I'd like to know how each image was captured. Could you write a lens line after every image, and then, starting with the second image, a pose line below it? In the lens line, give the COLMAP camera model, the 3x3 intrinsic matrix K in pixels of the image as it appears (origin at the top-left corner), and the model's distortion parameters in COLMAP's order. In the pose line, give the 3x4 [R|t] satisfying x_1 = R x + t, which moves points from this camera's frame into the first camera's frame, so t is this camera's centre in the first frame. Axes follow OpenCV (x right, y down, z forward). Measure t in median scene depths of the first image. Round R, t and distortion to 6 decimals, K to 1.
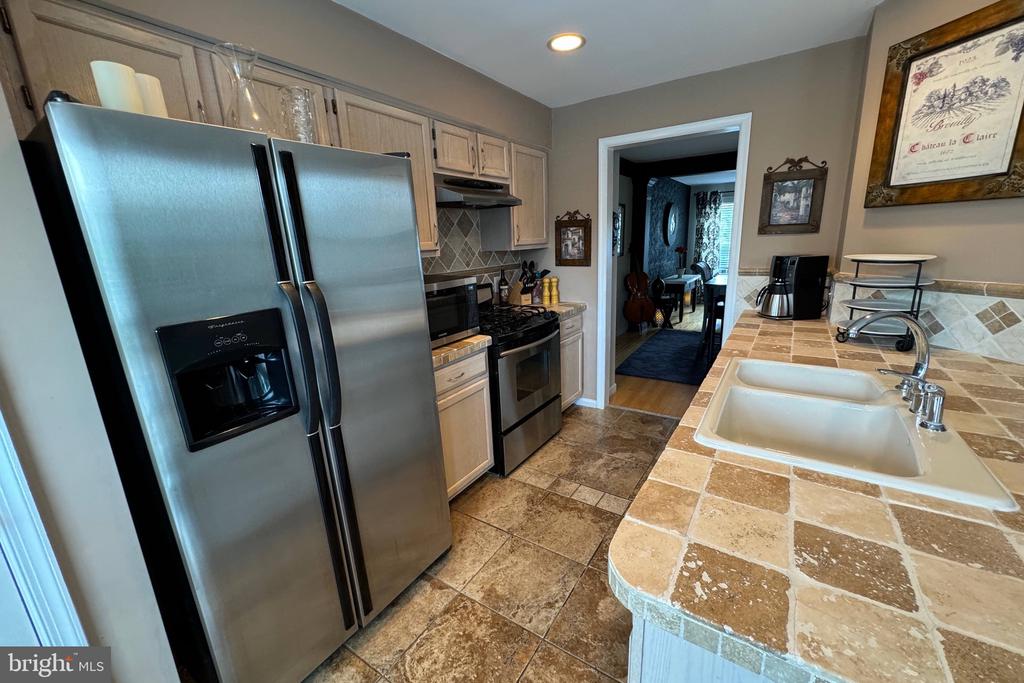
lens RADIAL K [[408.3, 0, 509.7], [0, 408.3, 340.3], [0, 0, 1]] dist [-0.002522, 0.000448]
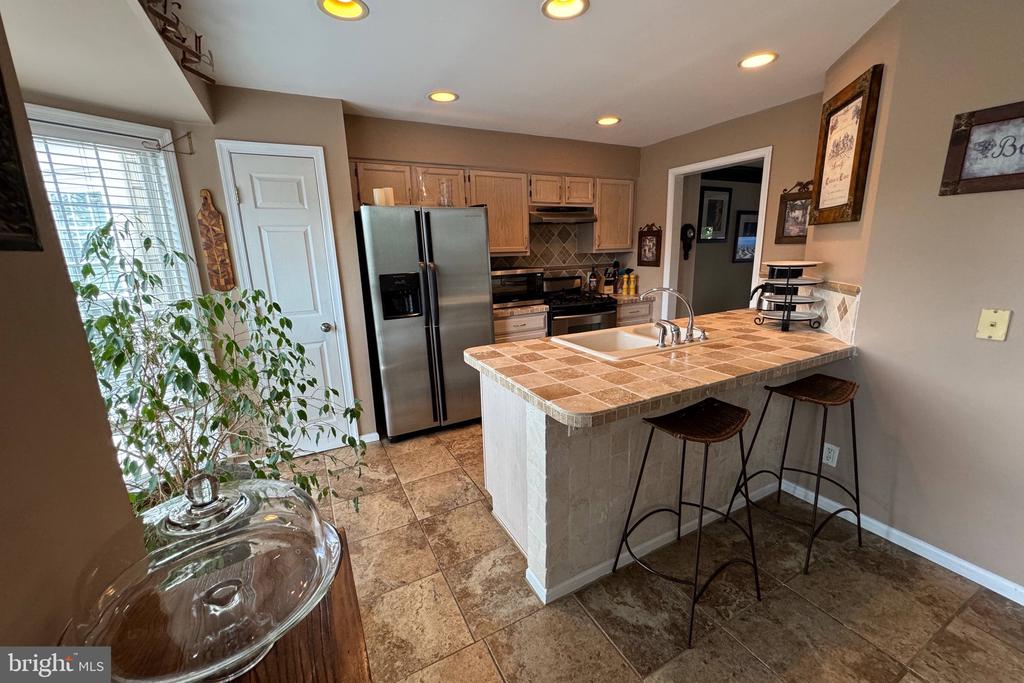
lens RADIAL K [[408.3, 0, 512.2], [0, 408.3, 342.2], [0, 0, 1]] dist [-0.002522, 0.000448]
pose [[0.873510, 0.124326, -0.470664, 0.561887], [-0.124215, 0.991757, 0.031441, 0.093392], [0.470693, 0.030999, 0.881752, -0.450115]]
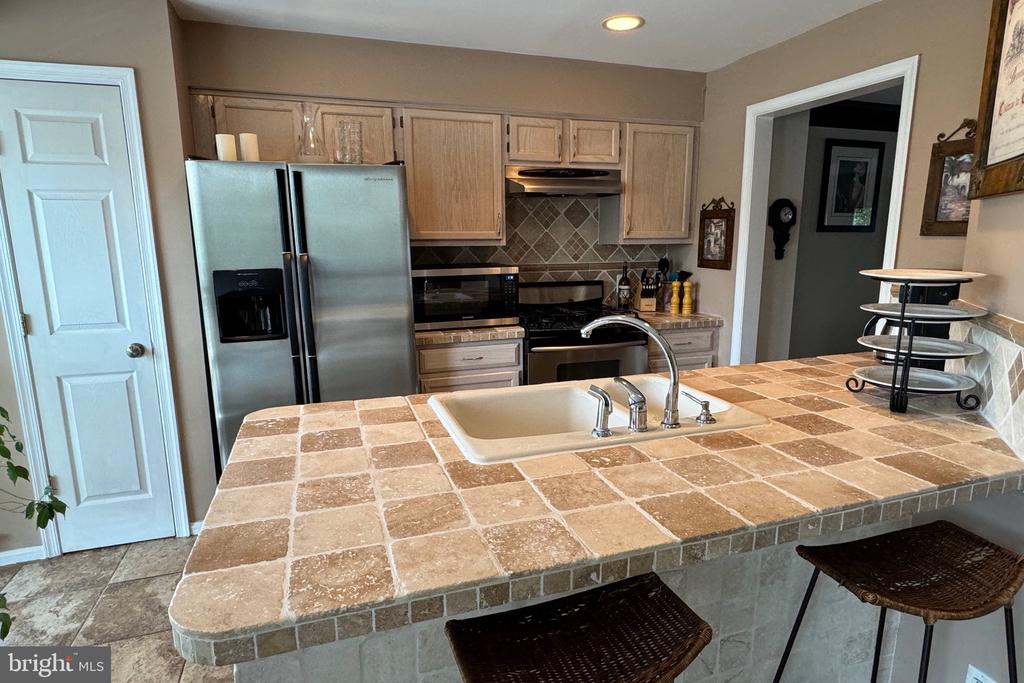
lens RADIAL K [[567.1, 0, 511.1], [0, 567.1, 341.1], [0, 0, 1]] dist [-0.001866, -0.000569]
pose [[0.788441, 0.146532, -0.597403, 0.692382], [-0.172734, 0.984875, 0.013600, 0.006251], [0.590359, 0.092469, 0.801826, -0.097180]]
